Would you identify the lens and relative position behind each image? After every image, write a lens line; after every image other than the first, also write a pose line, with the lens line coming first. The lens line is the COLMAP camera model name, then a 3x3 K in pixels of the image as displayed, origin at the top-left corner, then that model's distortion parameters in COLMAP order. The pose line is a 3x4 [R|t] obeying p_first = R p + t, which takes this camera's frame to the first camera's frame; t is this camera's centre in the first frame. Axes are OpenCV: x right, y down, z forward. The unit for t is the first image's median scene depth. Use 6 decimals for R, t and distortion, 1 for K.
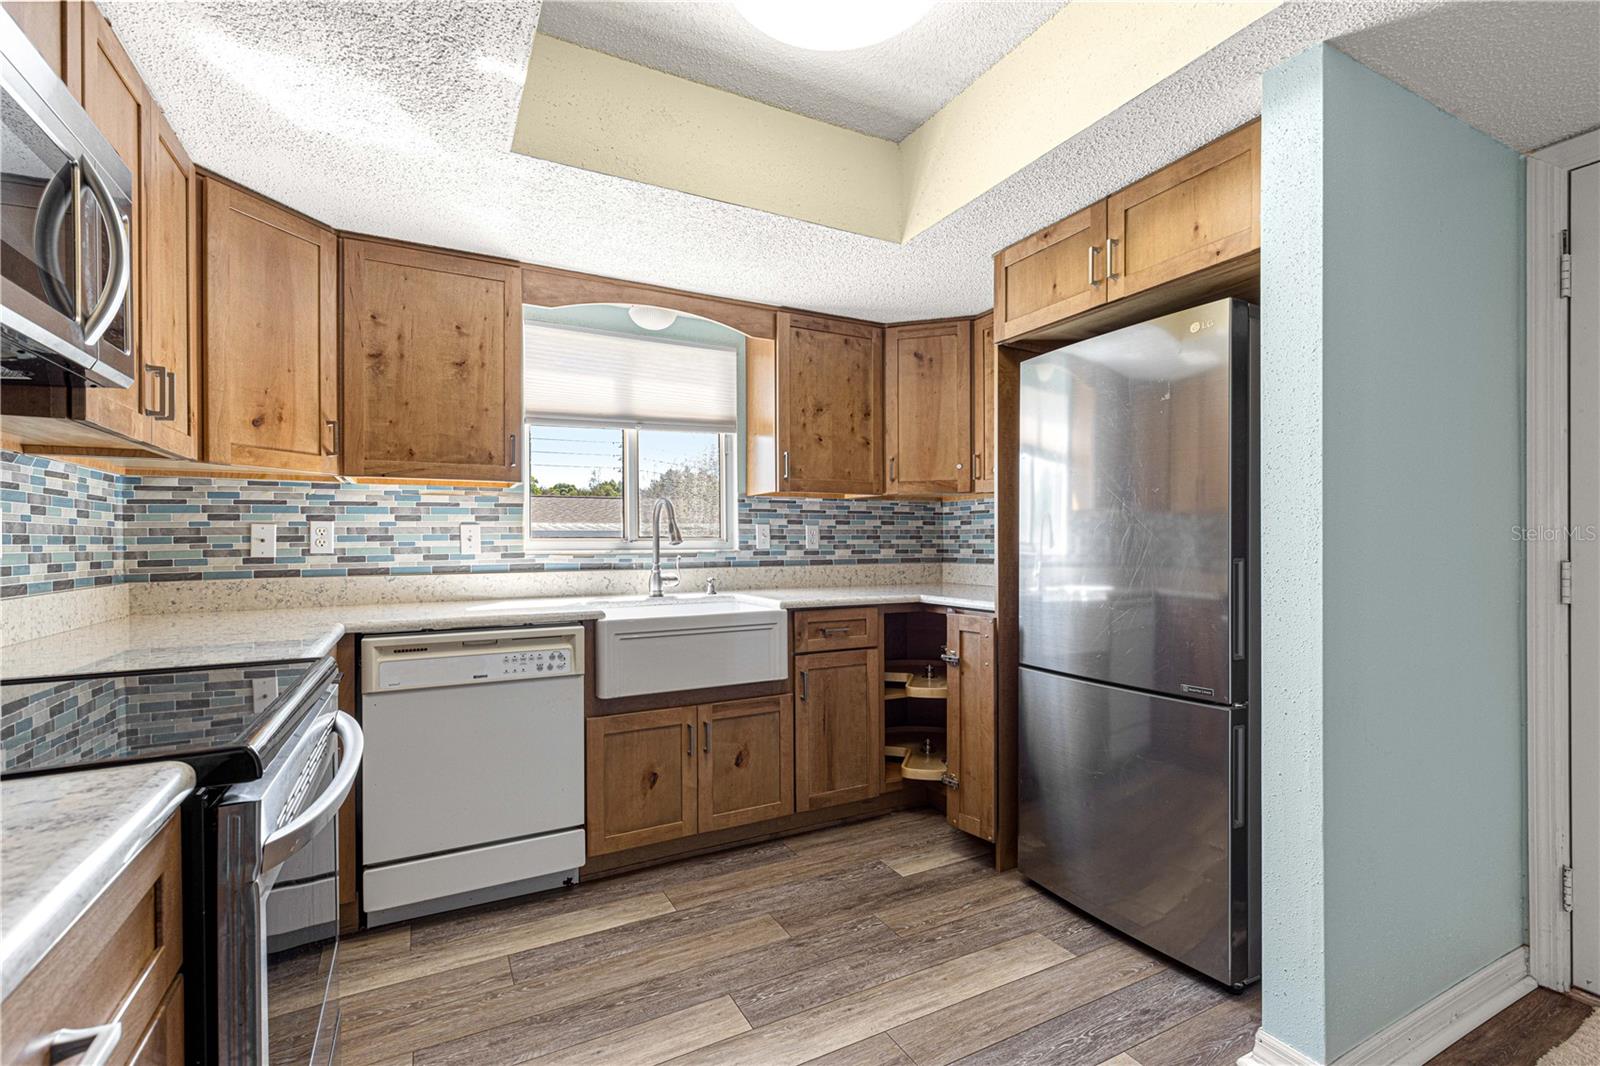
lens RADIAL K [[711.9, 0, 801.2], [0, 711.9, 542.3], [0, 0, 1]] dist [0.003579, 0.000074]
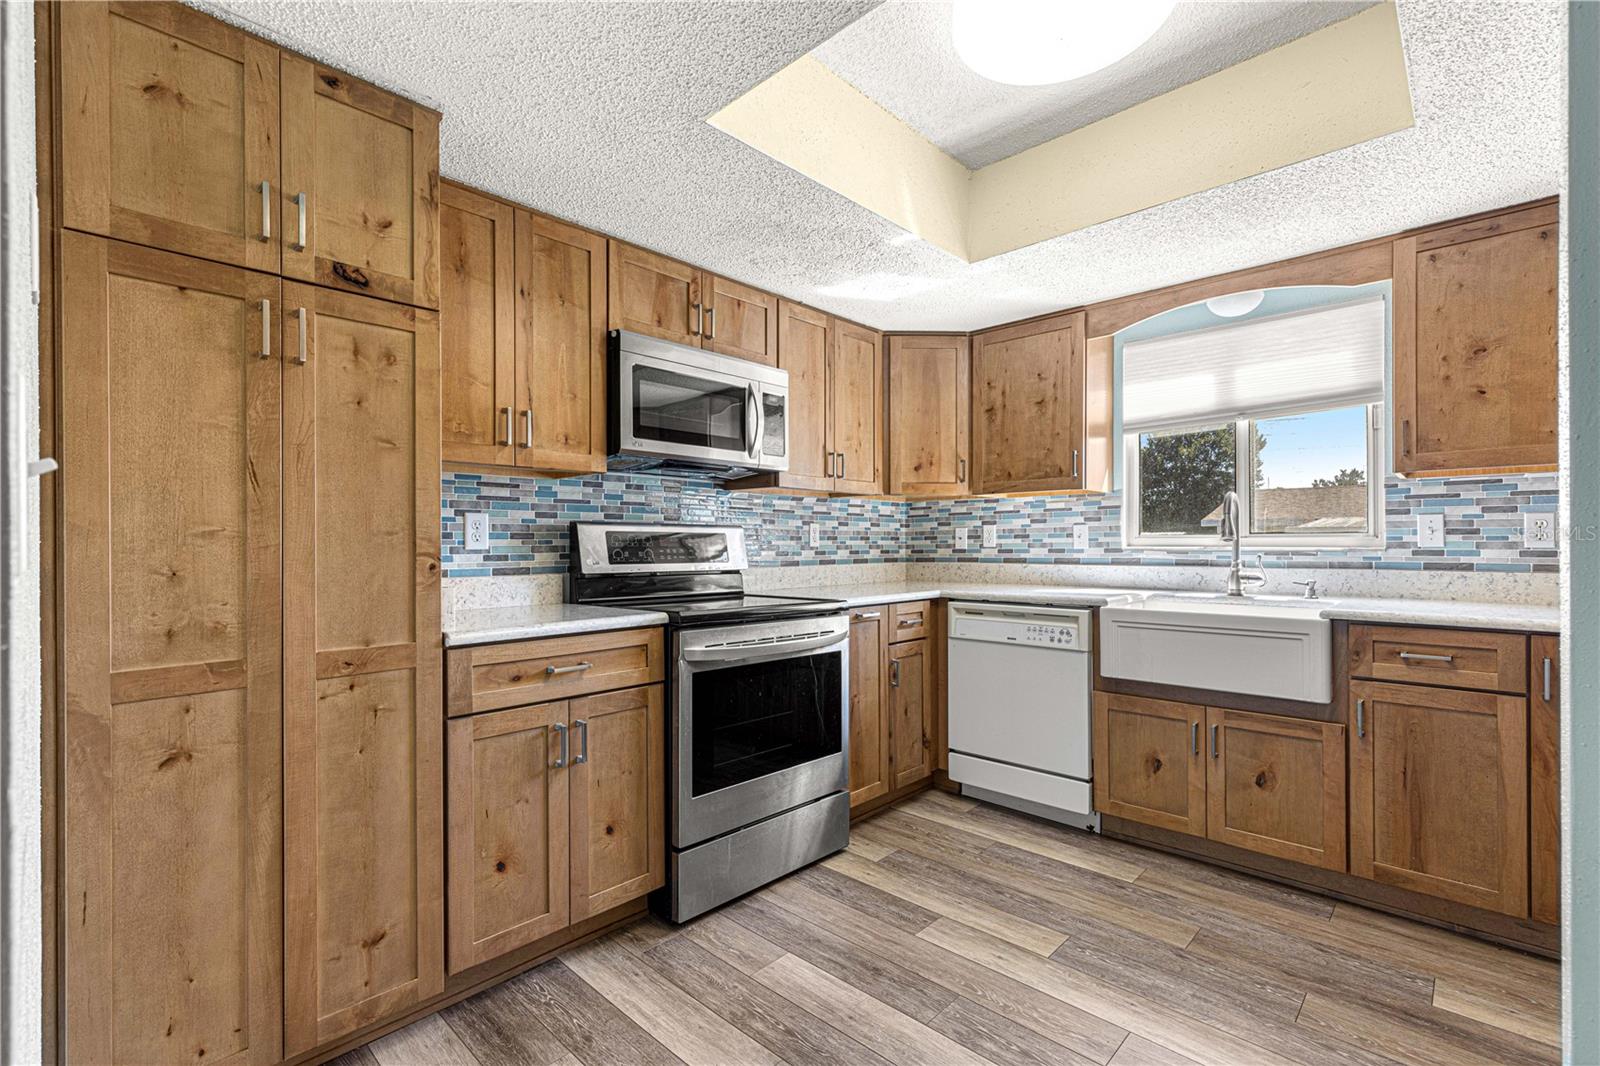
lens RADIAL K [[711.9, 0, 801.2], [0, 711.9, 542.3], [0, 0, 1]] dist [0.003579, 0.000074]
pose [[0.316848, 0.002210, -0.948474, 0.612629], [0.001617, 0.999995, 0.002870, 0.001193], [0.948475, -0.002443, 0.316843, 0.170350]]
